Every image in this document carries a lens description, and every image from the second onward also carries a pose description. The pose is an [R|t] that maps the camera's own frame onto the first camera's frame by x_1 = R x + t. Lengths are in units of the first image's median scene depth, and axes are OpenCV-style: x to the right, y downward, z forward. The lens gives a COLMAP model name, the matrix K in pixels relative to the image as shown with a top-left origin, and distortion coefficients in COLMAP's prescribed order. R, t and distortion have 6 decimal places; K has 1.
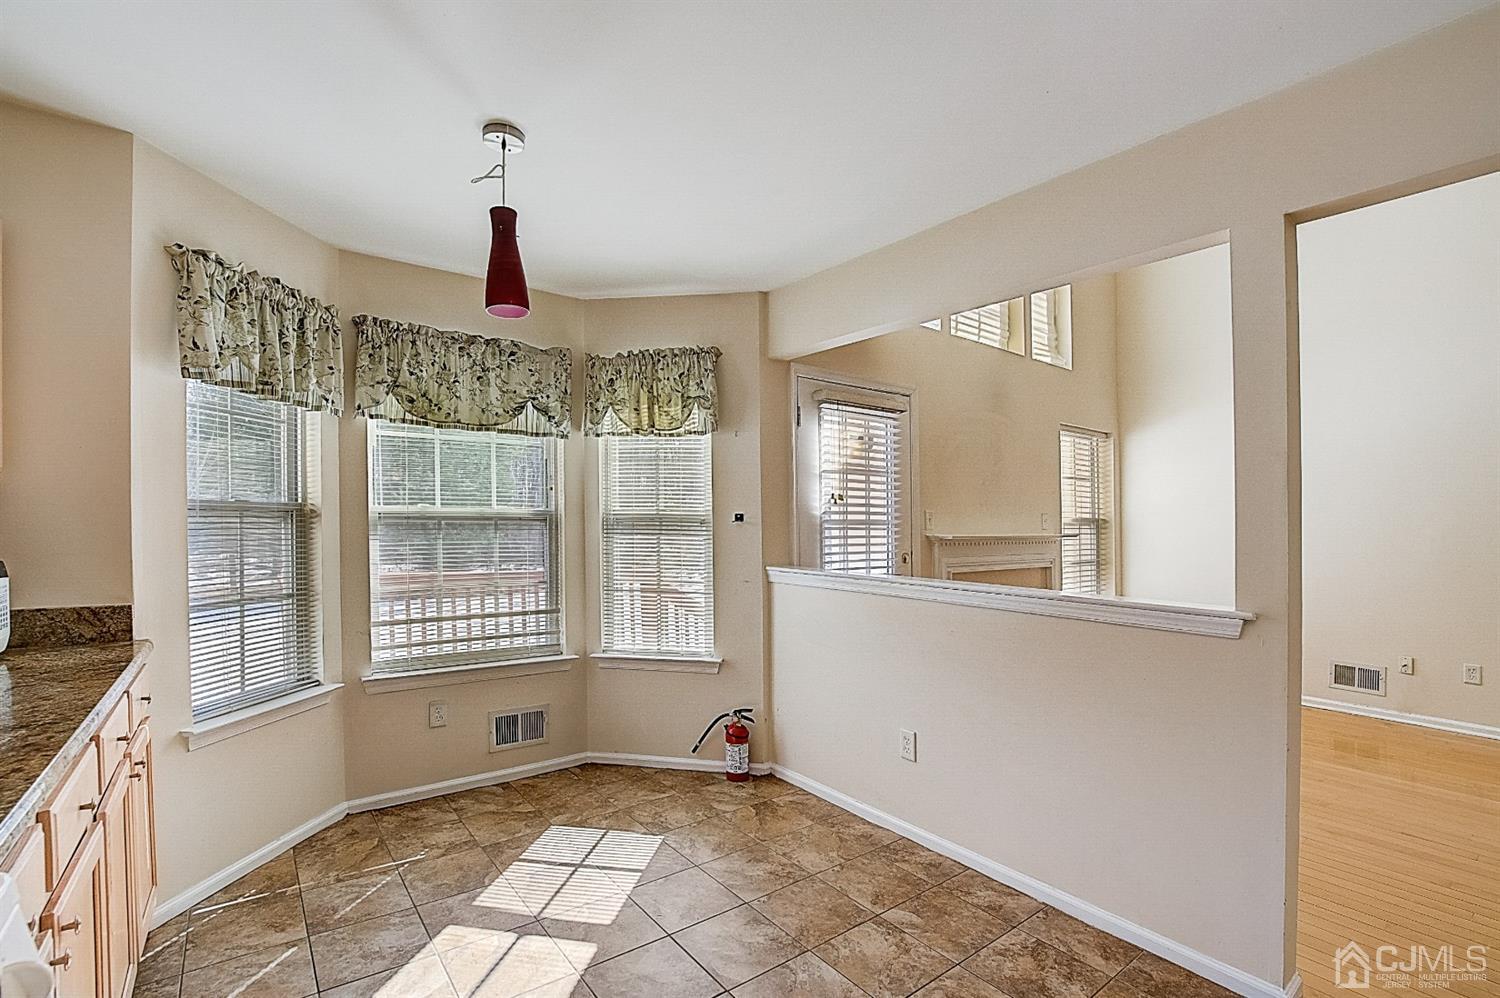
lens RADIAL K [[689.7, 0, 696.5], [0, 689.7, 508.6], [0, 0, 1]] dist [-0.046397, 0.010105]
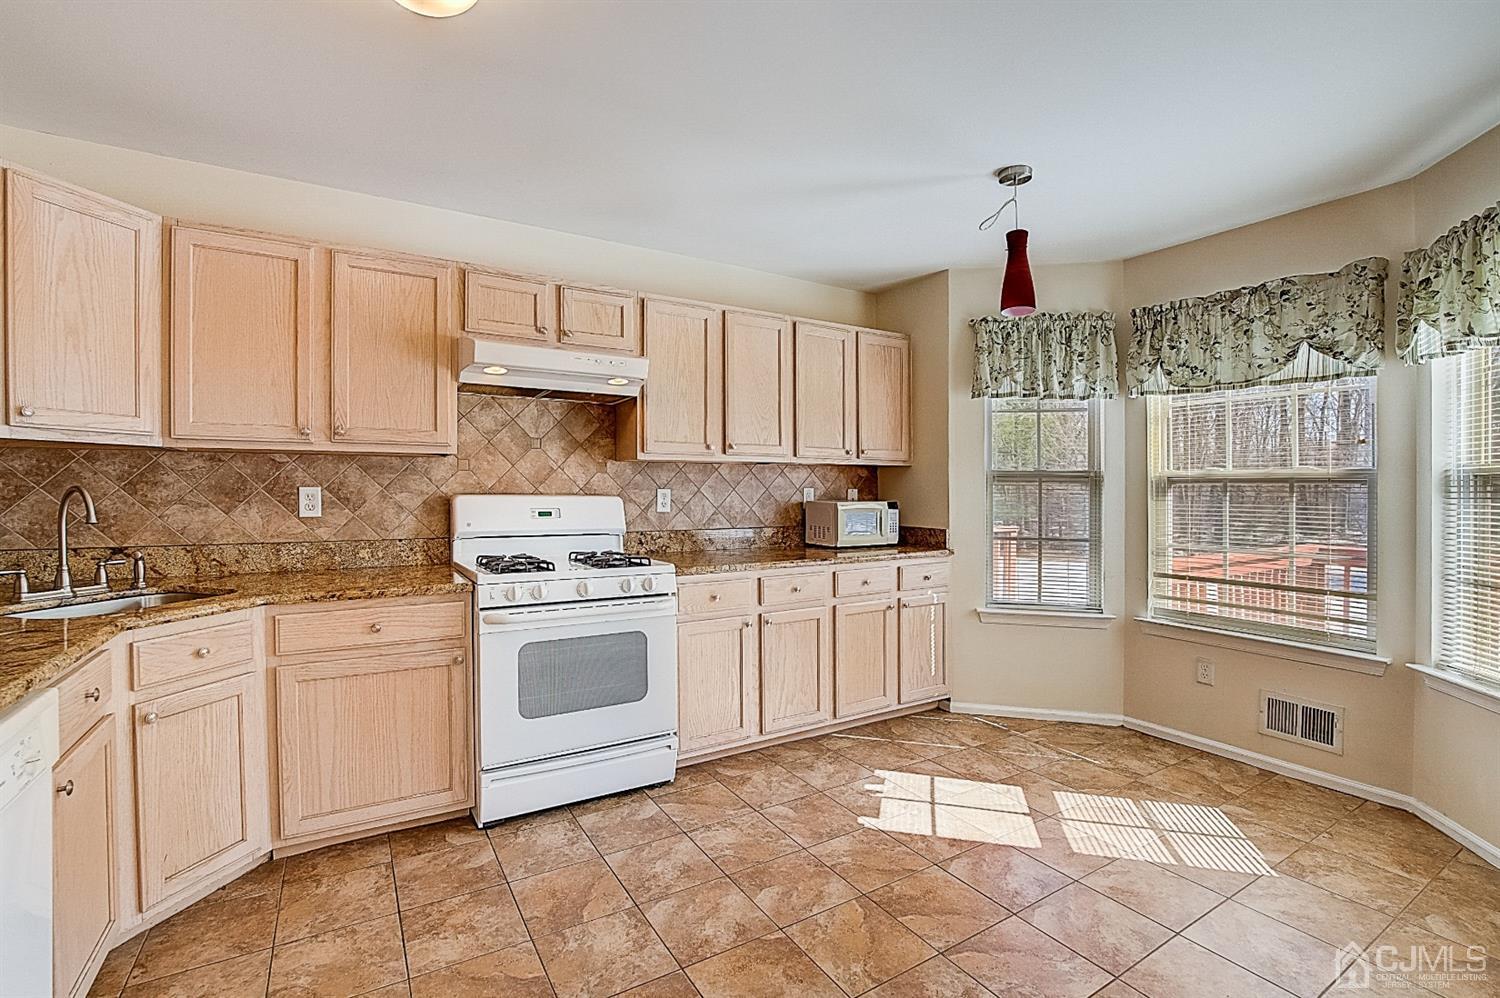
lens RADIAL K [[666.0, 0, 750.0], [0, 666.0, 499.0], [0, 0, 1]] dist [-0.041912, 0.009780]
pose [[-0.080710, 0.005257, -0.996724, 0.639558], [0.009585, 0.999944, 0.004498, 0.030038], [0.996692, -0.009190, -0.080756, 0.391035]]
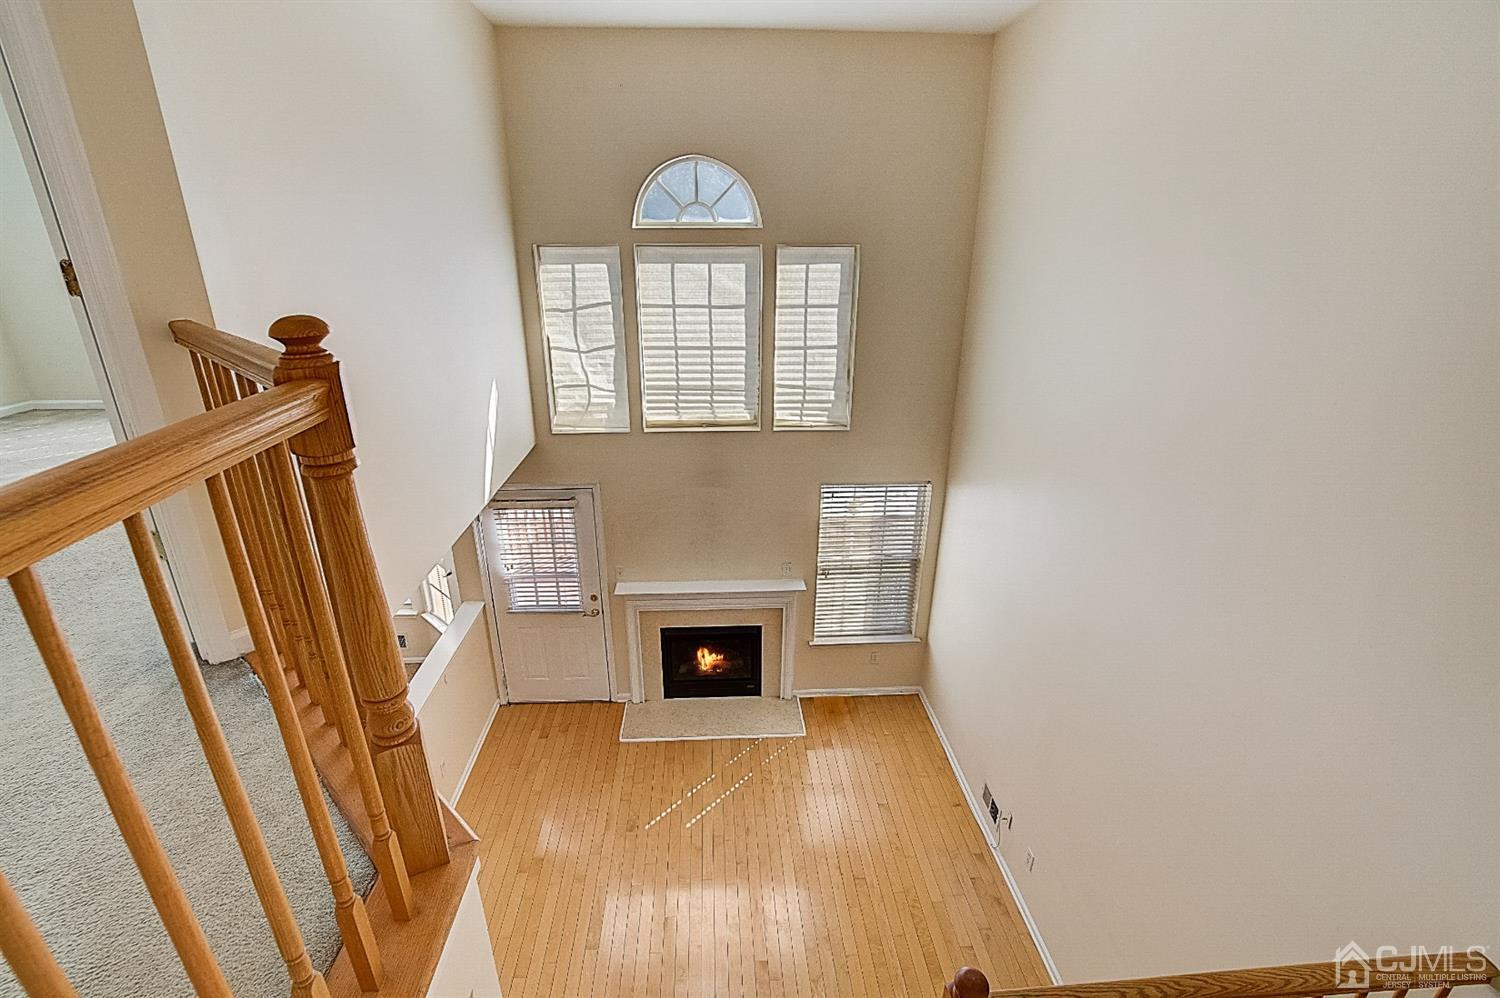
lens RADIAL K [[662.7, 0, 743.0], [0, 662.7, 491.3], [0, 0, 1]] dist [-0.039071, 0.009232]
pose [[0.833612, 0.189337, -0.518885, 1.556119], [0.013413, 0.932198, 0.361700, -0.782246], [0.552187, -0.308477, 0.774552, 0.237499]]
